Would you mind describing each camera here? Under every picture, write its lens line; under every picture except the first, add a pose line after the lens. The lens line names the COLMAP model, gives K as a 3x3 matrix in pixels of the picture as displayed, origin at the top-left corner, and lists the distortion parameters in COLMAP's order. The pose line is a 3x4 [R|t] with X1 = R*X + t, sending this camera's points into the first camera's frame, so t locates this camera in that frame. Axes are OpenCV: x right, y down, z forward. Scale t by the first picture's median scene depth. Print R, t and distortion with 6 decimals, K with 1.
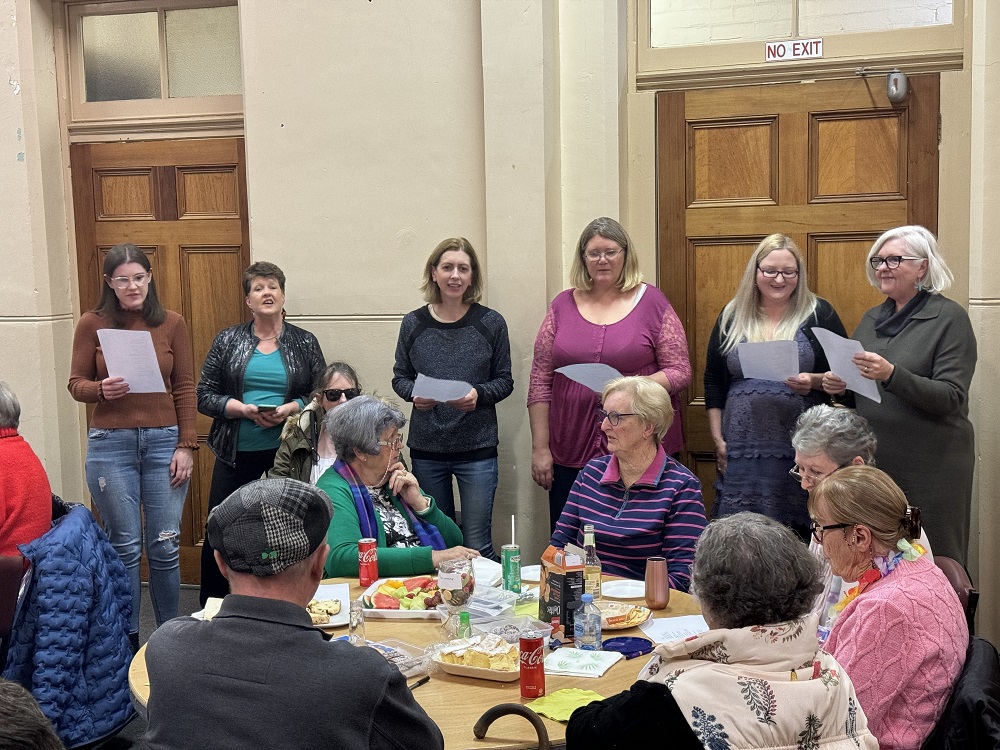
lens RADIAL K [[1402.2, 0, 500.8], [0, 1402.2, 379.6], [0, 0, 1]] dist [0.147098, 0.000000]
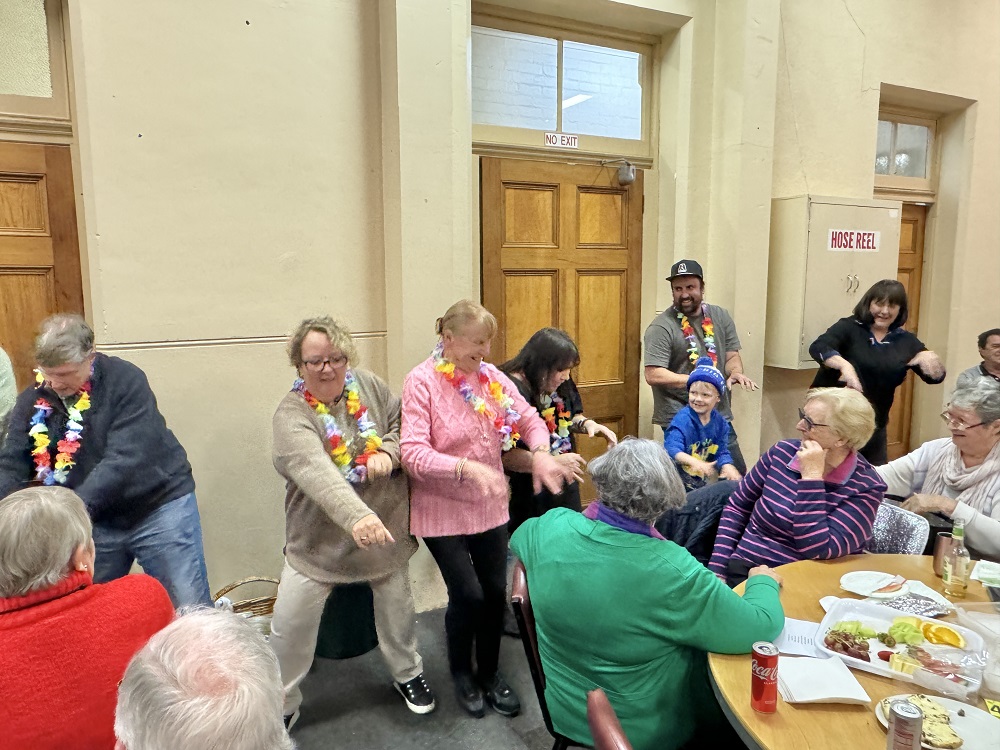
lens RADIAL K [[678.1, 0, 499.9], [0, 678.1, 368.1], [0, 0, 1]] dist [0.009091, -0.002185]
pose [[0.697282, -0.076142, 0.712741, -0.340630], [0.062979, 0.997004, 0.044896, -0.038127], [-0.714025, 0.013583, 0.699989, 0.570084]]
